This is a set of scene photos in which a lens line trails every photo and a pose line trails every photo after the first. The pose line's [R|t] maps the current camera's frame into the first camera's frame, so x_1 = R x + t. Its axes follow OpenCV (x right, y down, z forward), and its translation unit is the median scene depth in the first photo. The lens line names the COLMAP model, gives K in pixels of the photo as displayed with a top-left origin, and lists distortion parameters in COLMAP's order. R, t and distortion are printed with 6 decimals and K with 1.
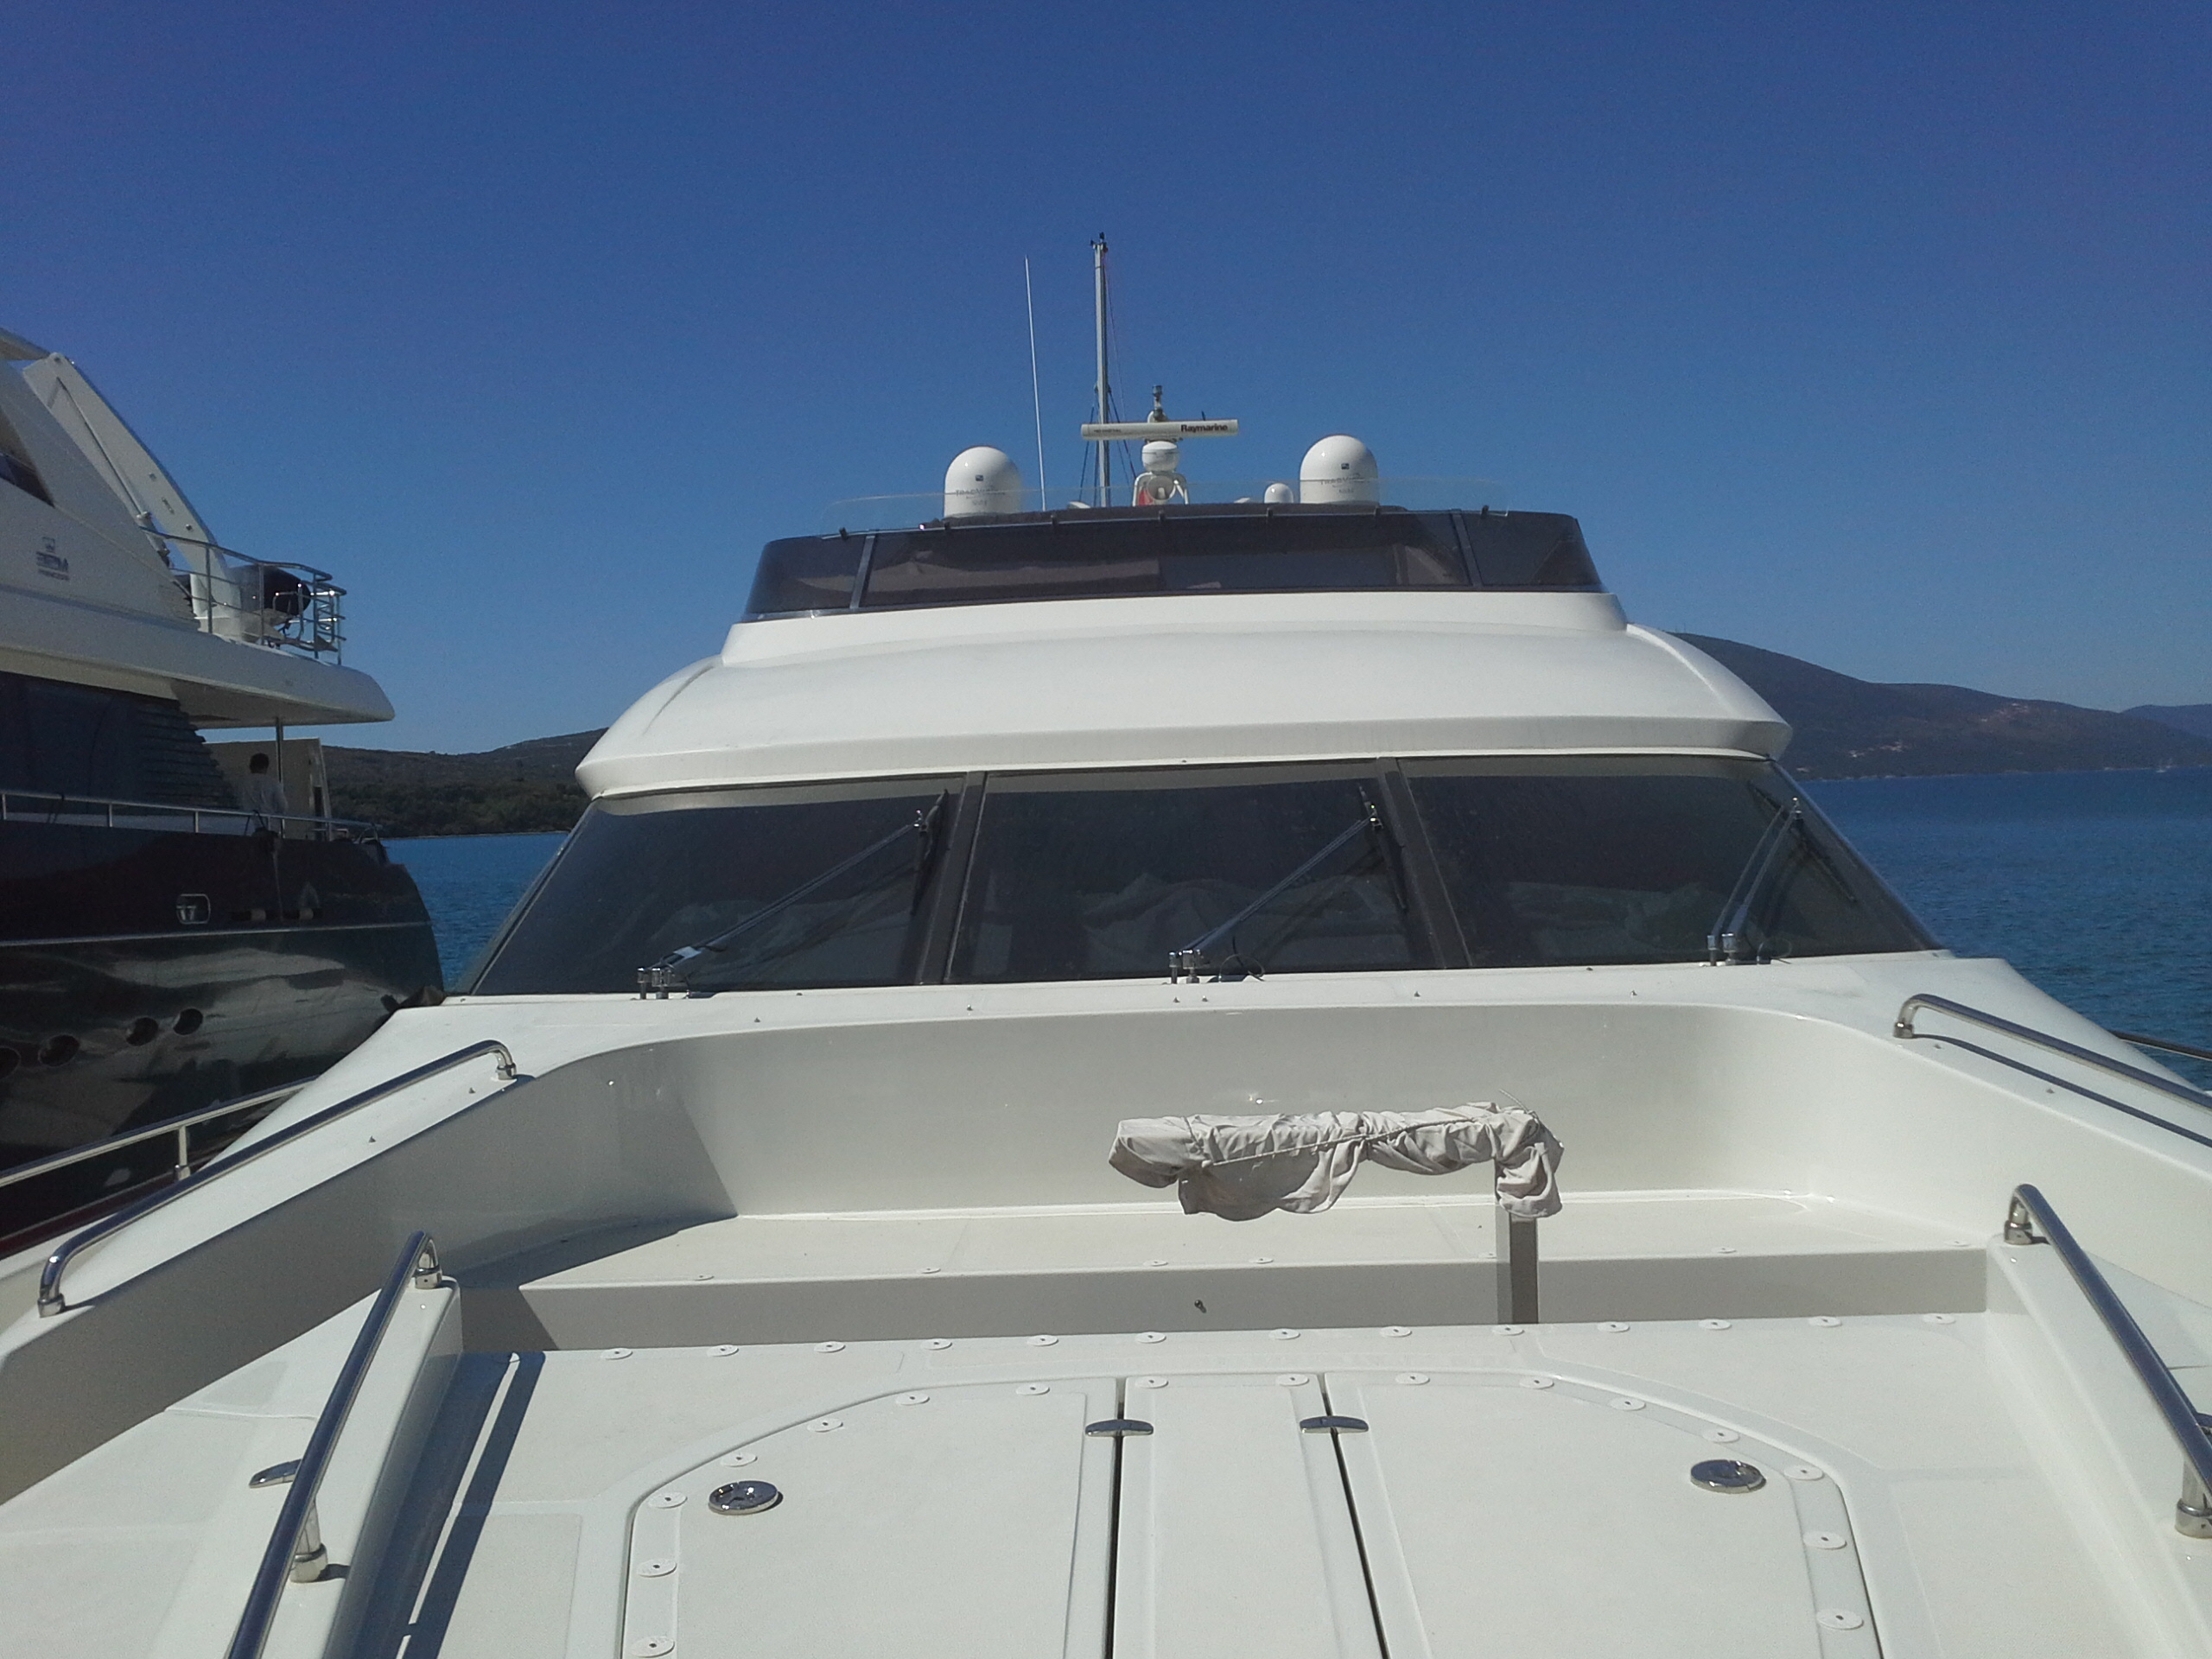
lens RADIAL K [[2144.5, 0, 1106.0], [0, 2144.5, 829.5], [0, 0, 1]] dist [0.092944, -0.261429]
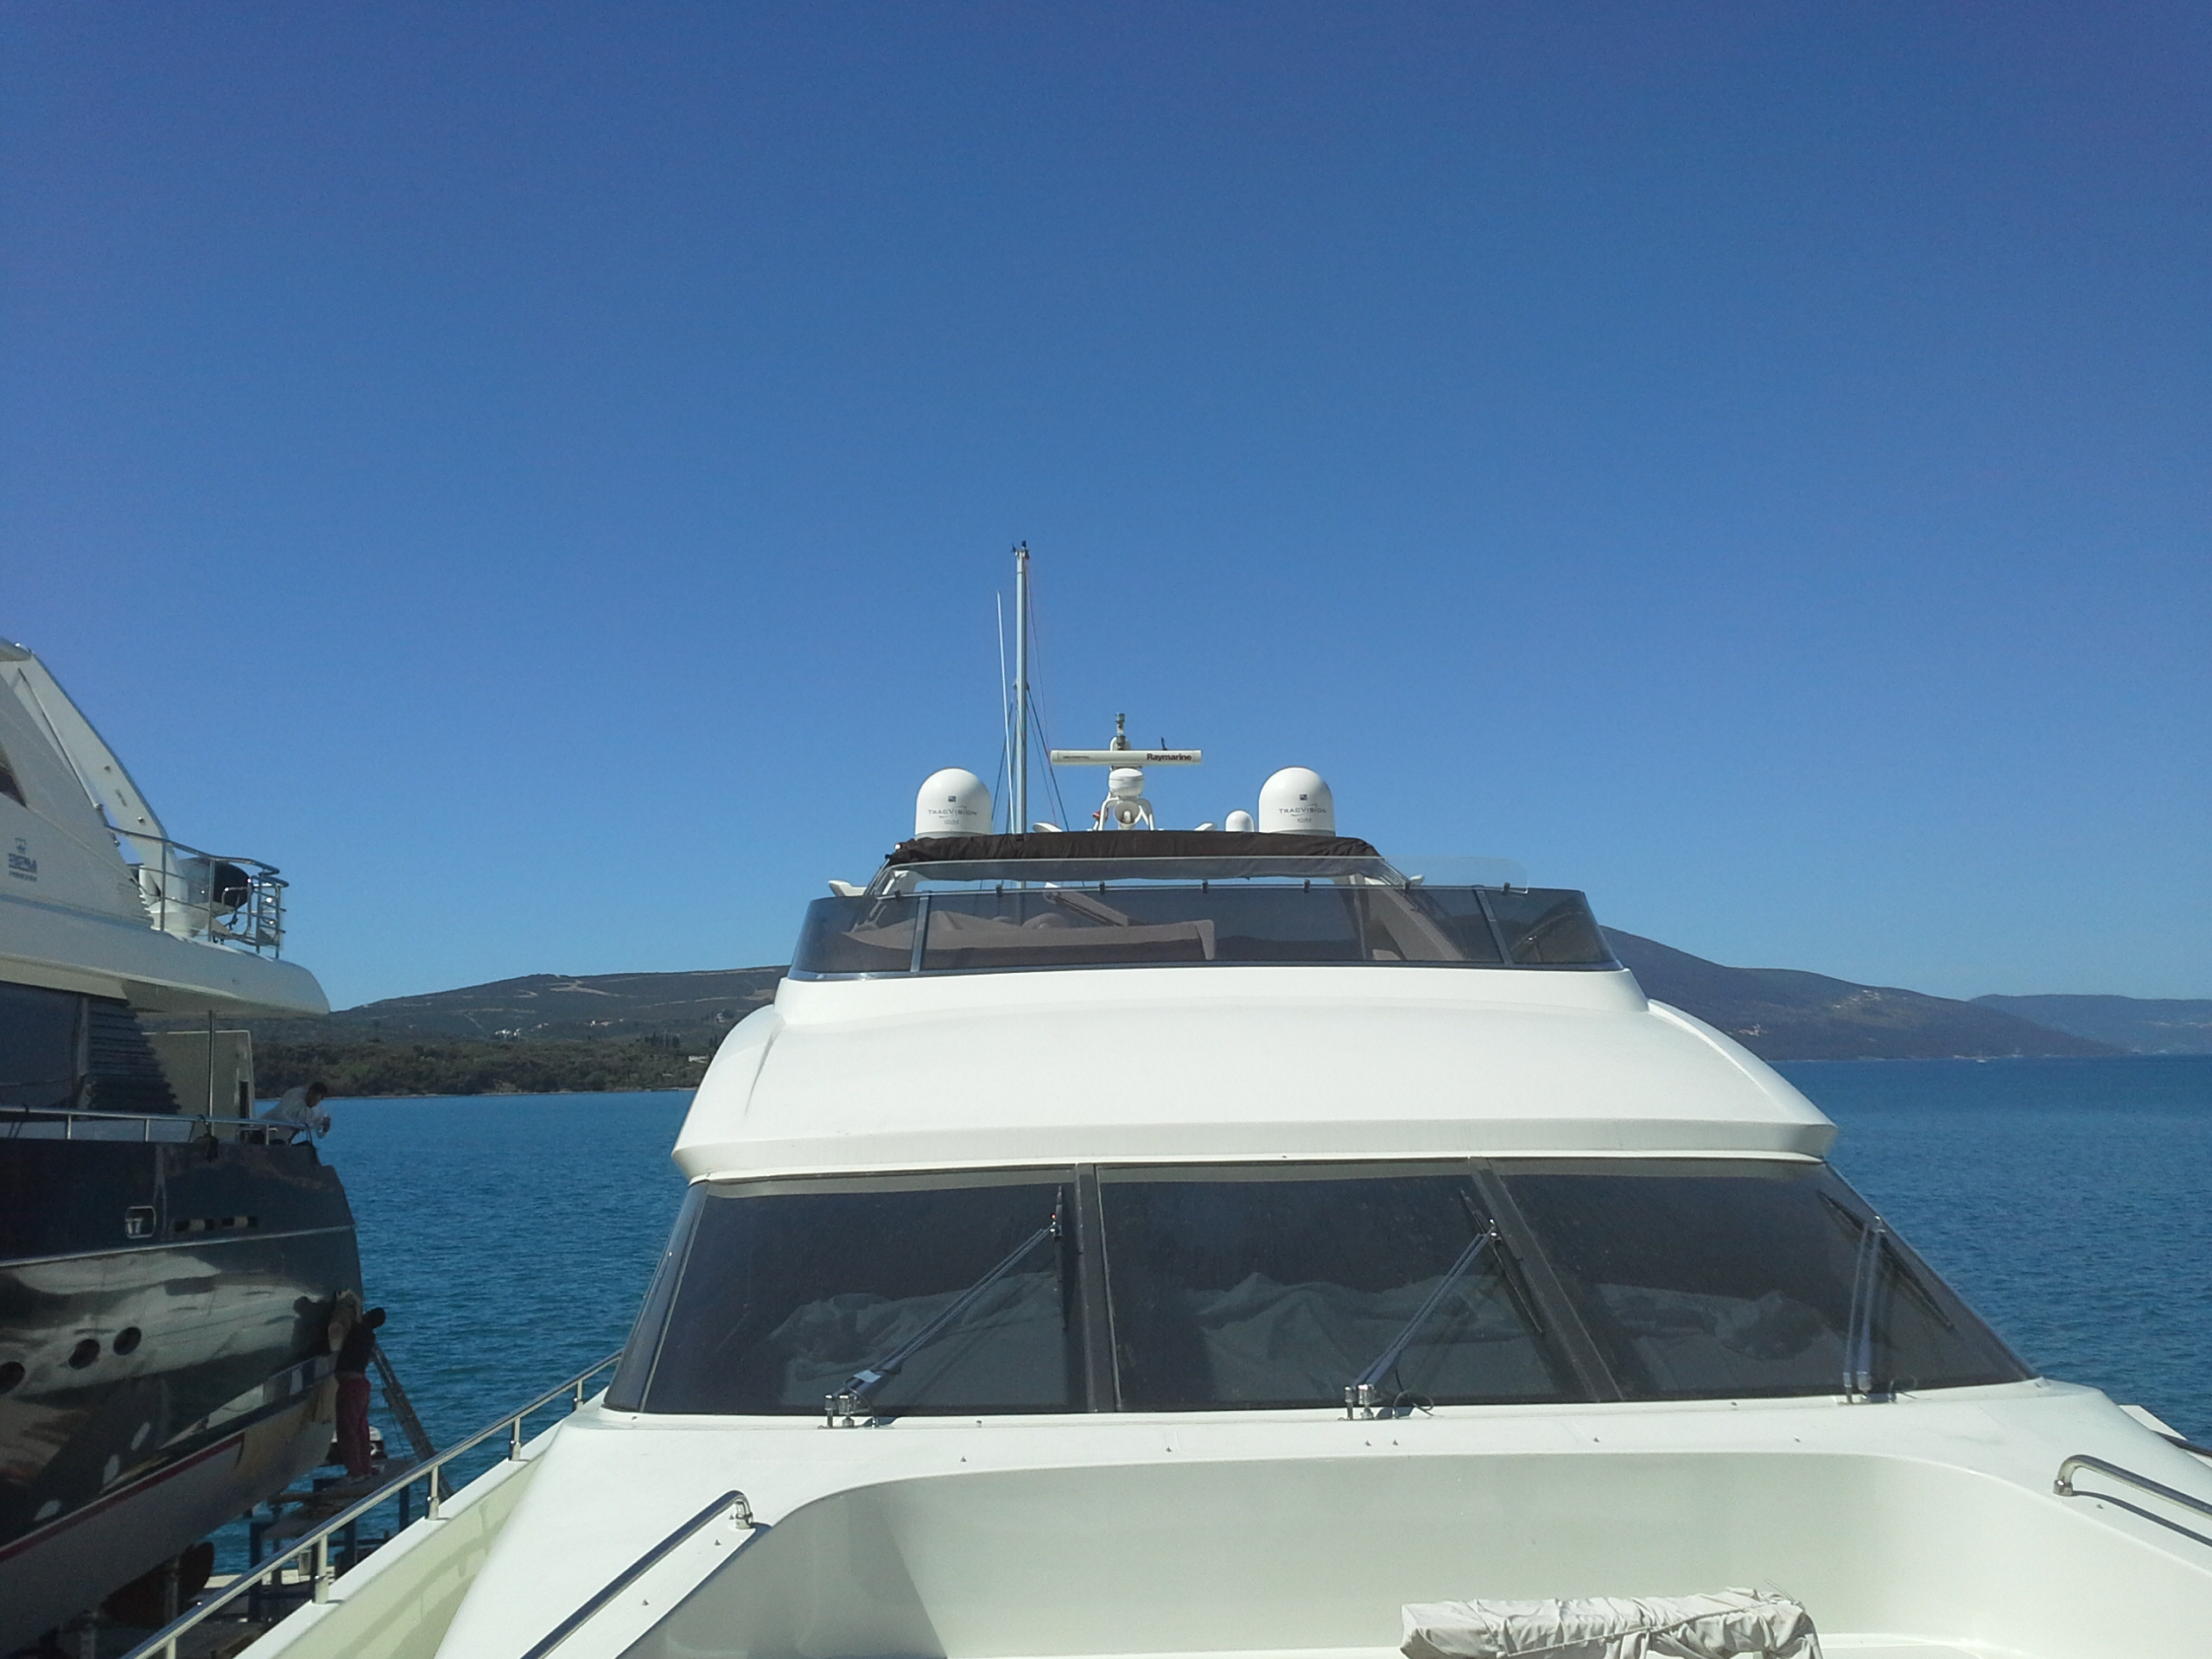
lens RADIAL K [[2134.4, 0, 1112.1], [0, 2134.4, 727.3], [0, 0, 1]] dist [0.097423, -0.263049]
pose [[0.997539, 0.026225, 0.065023, -0.092408], [-0.014928, 0.985592, -0.168477, -0.046633], [-0.068505, 0.167092, 0.983559, -0.044872]]
